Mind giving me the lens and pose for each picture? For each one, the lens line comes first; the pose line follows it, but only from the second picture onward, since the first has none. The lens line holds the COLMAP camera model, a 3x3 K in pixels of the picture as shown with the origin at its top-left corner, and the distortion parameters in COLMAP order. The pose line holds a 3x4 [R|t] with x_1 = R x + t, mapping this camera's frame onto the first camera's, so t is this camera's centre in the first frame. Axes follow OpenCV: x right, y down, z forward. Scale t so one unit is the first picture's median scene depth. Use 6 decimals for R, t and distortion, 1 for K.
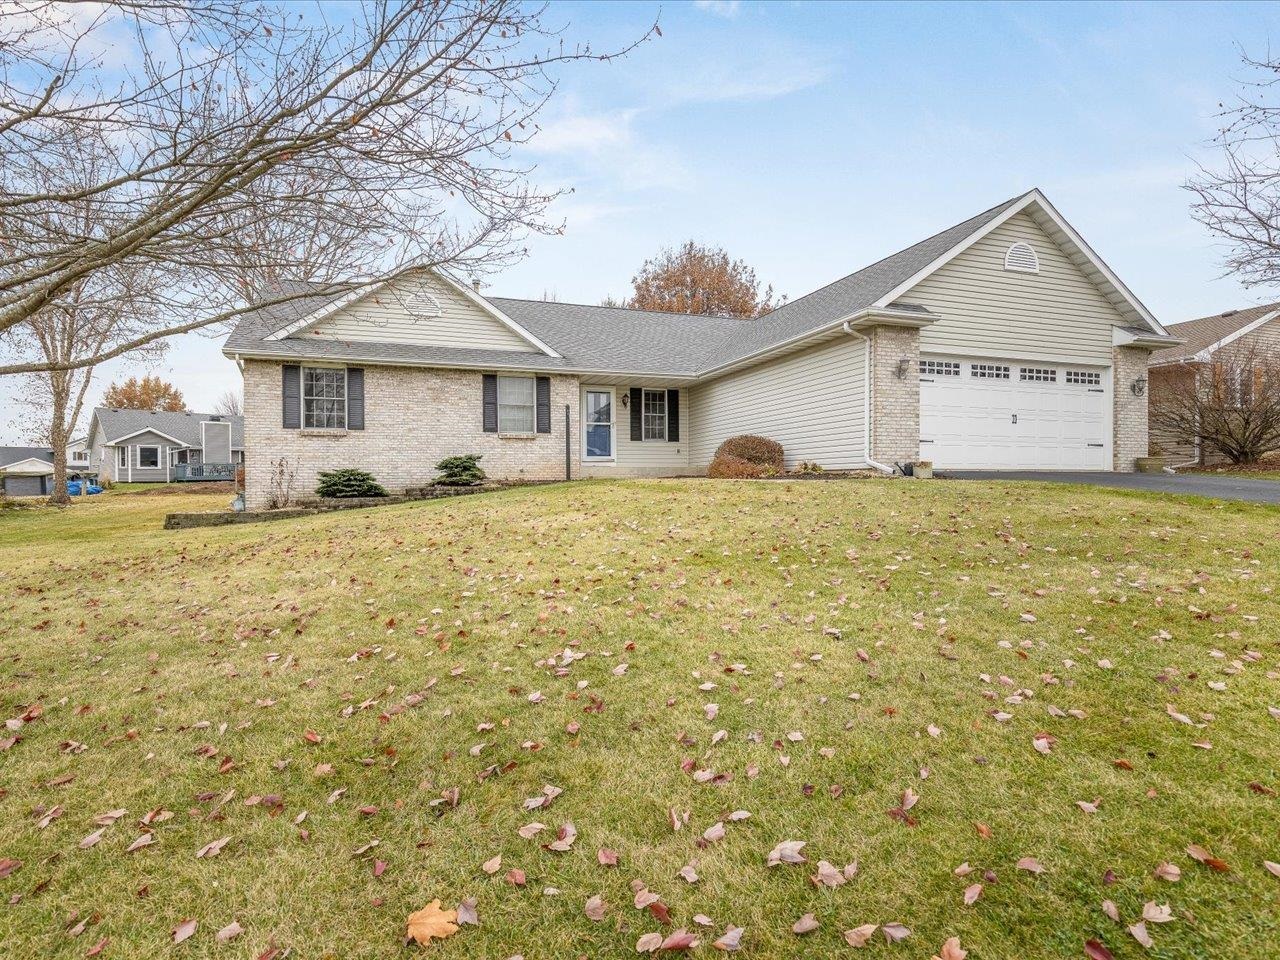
lens RADIAL K [[637.7, 0, 640.0], [0, 637.7, 480.0], [0, 0, 1]] dist [0.003054, 0.000231]
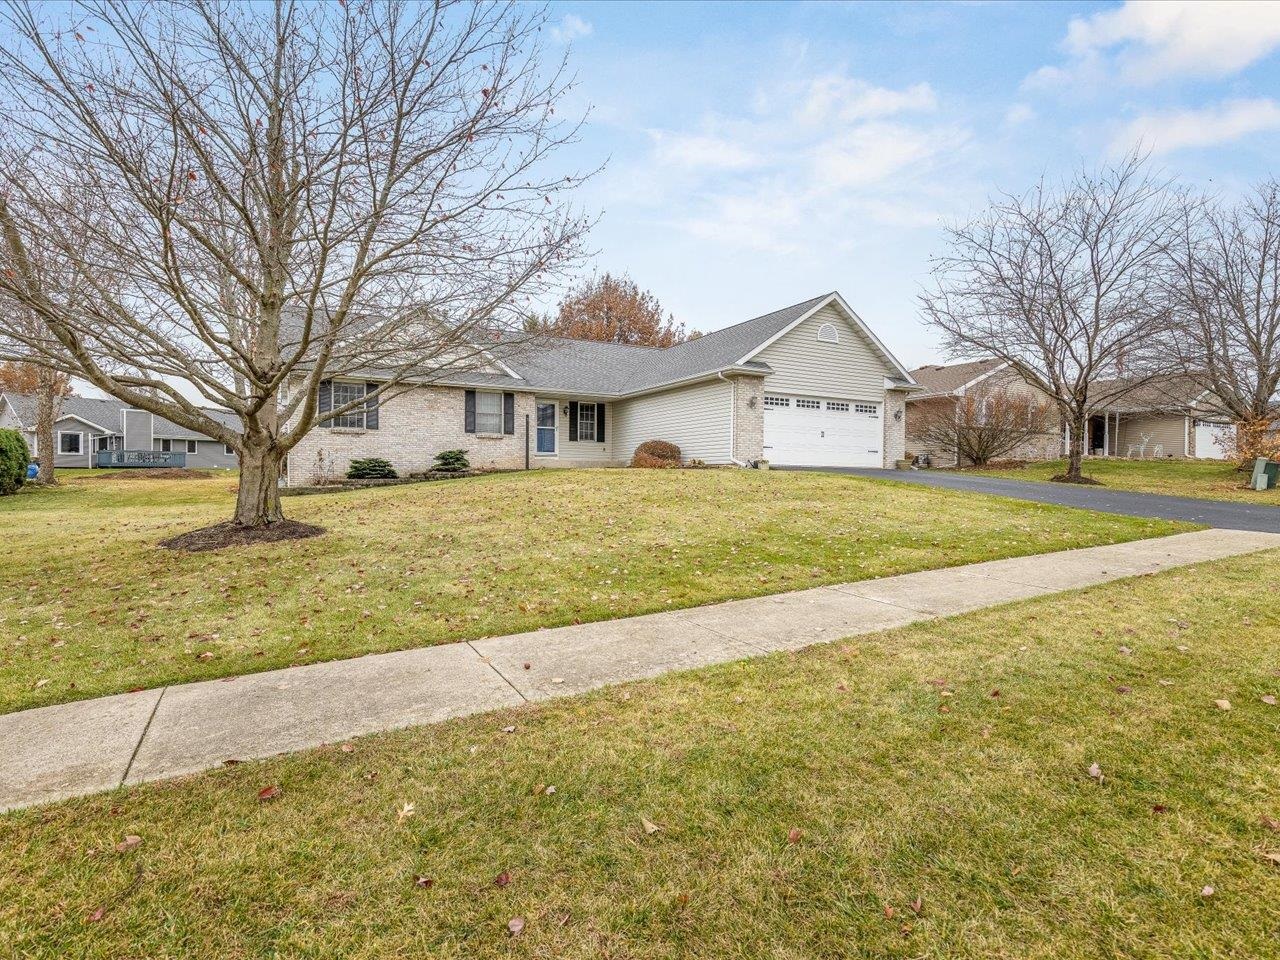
lens RADIAL K [[615.0, 0, 637.4], [0, 615.0, 477.4], [0, 0, 1]] dist [0.003042, 0.000537]
pose [[0.988265, 0.012977, 0.152200, -0.087954], [-0.013633, 0.999902, 0.003265, 0.011688], [-0.152143, -0.005302, 0.988344, -0.384643]]
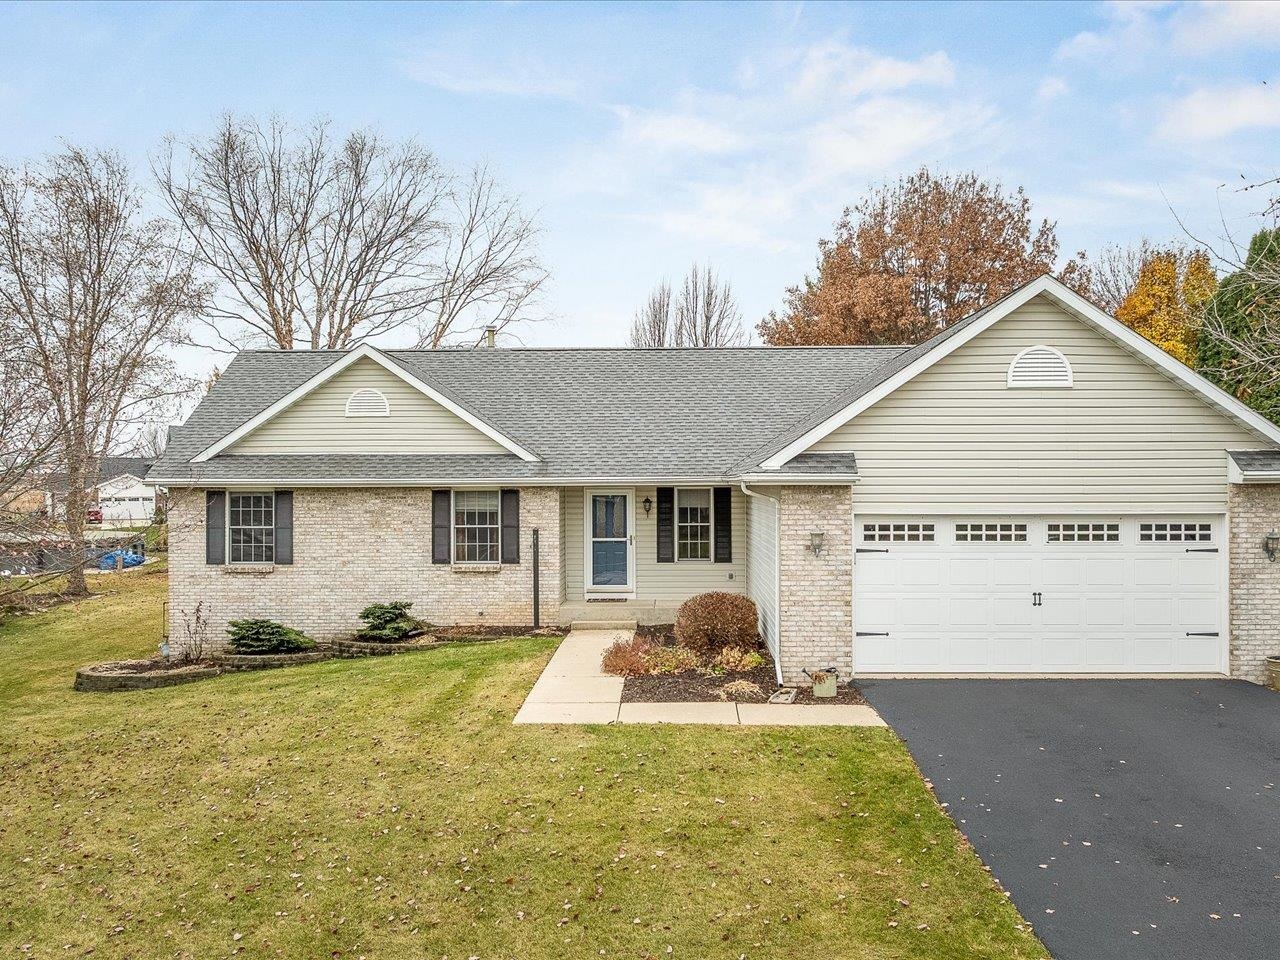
lens RADIAL K [[1155.6, 0, 669.8], [0, 1155.6, 478.0], [0, 0, 1]] dist [-0.017225, -0.006847]
pose [[0.943744, 0.000803, -0.330675, 0.539442], [-0.003596, 0.999963, -0.007837, -0.185486], [0.330657, 0.008585, 0.943712, -0.260692]]
